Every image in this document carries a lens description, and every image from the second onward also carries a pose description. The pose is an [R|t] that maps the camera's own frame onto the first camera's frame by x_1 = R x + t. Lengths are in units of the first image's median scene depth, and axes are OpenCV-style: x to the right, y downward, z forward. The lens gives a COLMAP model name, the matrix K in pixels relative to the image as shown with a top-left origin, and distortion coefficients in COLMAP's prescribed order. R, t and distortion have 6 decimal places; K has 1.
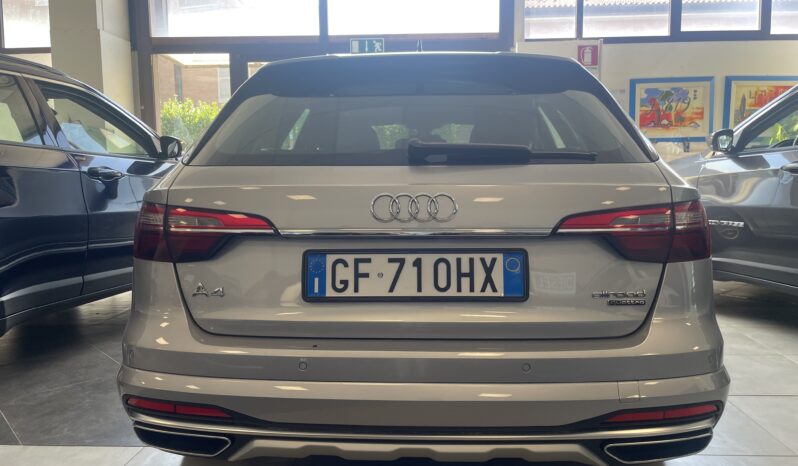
lens RADIAL K [[612.1, 0, 399.0], [0, 612.1, 233.0], [0, 0, 1]] dist [0.109014, -0.140592]
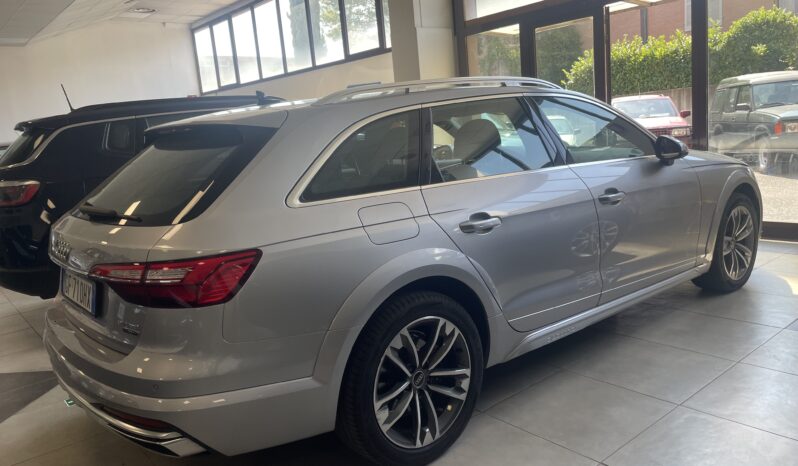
lens RADIAL K [[612.1, 0, 399.0], [0, 612.1, 233.0], [0, 0, 1]] dist [0.109014, -0.140592]
pose [[0.670677, 0.082051, -0.737197, 1.755497], [0.003620, 0.993489, 0.113870, -0.257162], [0.741741, -0.079039, 0.666013, 0.544651]]
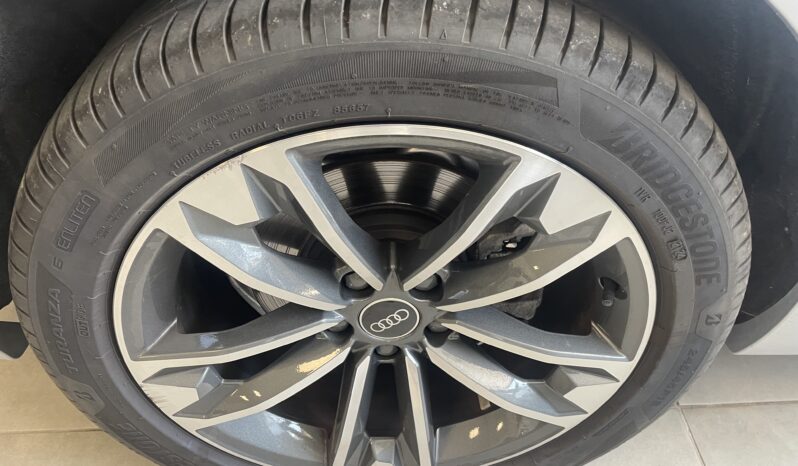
lens RADIAL K [[612.1, 0, 399.0], [0, 612.1, 233.0], [0, 0, 1]] dist [0.109014, -0.140592]
pose [[0.083382, 0.667012, -0.740367, 0.901474], [-0.094490, 0.744899, 0.660453, -0.014478], [0.992028, 0.014887, 0.125137, 1.584973]]
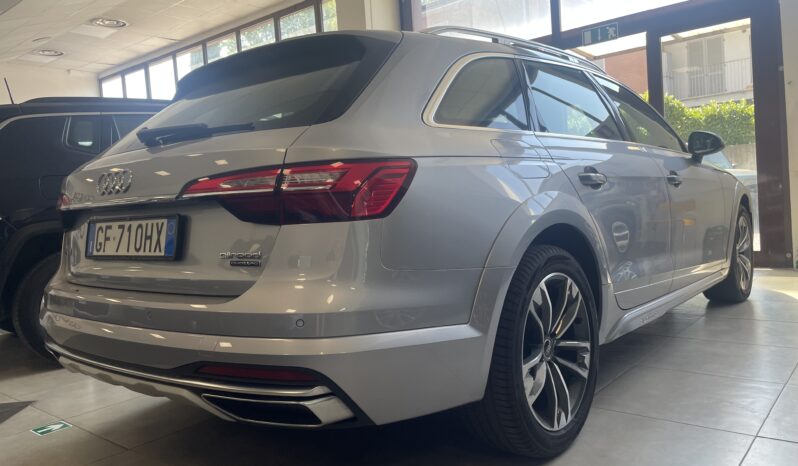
lens RADIAL K [[612.1, 0, 399.0], [0, 612.1, 233.0], [0, 0, 1]] dist [0.109014, -0.140592]
pose [[0.795193, -0.010780, -0.606261, 1.200187], [-0.003305, 0.999750, -0.022113, 0.082984], [0.606348, 0.019588, 0.794958, 0.335754]]
